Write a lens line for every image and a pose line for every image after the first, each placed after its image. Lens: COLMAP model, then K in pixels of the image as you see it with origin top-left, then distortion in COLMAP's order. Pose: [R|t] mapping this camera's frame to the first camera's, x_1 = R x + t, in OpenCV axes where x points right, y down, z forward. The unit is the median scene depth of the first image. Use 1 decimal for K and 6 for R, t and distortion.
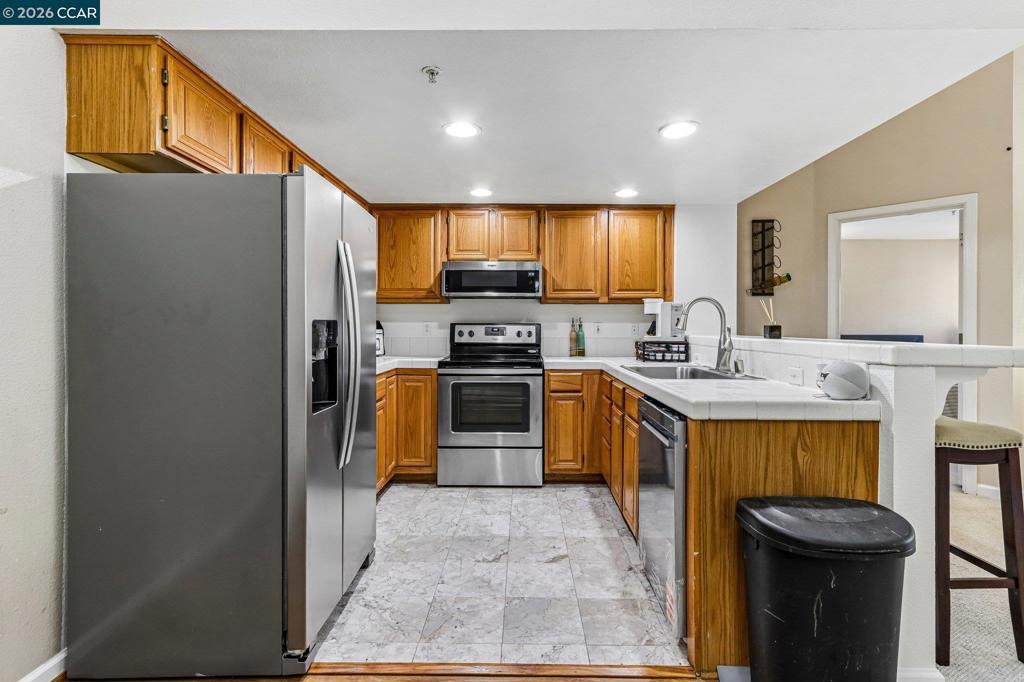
lens RADIAL K [[486.1, 0, 519.8], [0, 486.1, 327.8], [0, 0, 1]] dist [0.002863, 0.003707]
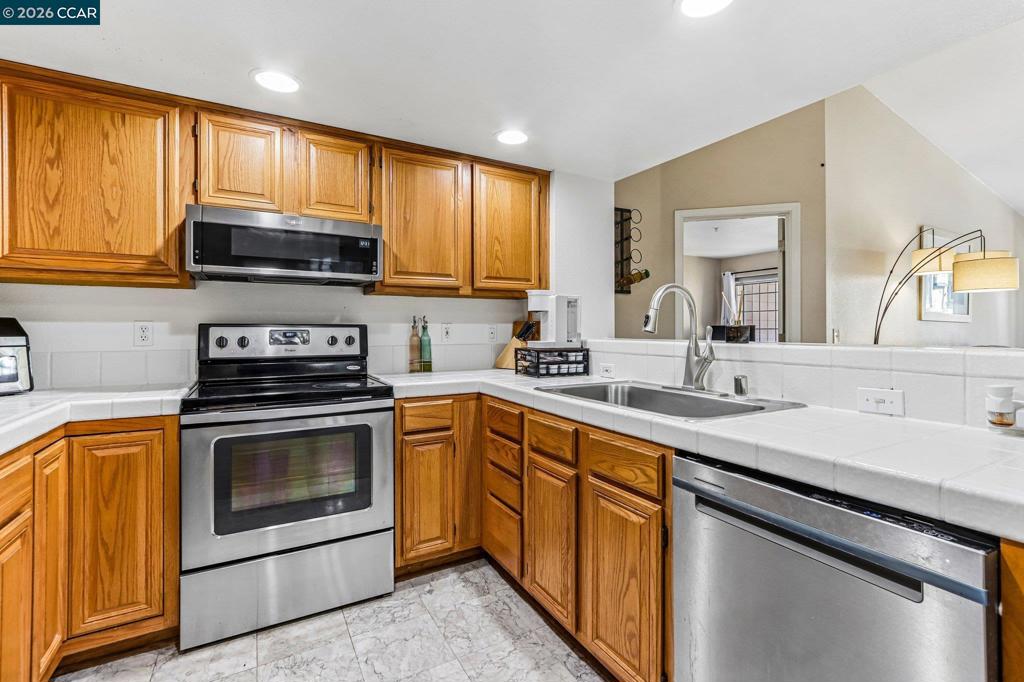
lens RADIAL K [[486.1, 0, 538.3], [0, 486.1, 330.0], [0, 0, 1]] dist [0.002863, 0.003707]
pose [[0.866750, -0.005393, 0.498714, -0.090832], [0.005664, 0.999983, 0.000971, -0.000643], [-0.498711, 0.001983, 0.866766, 0.350677]]
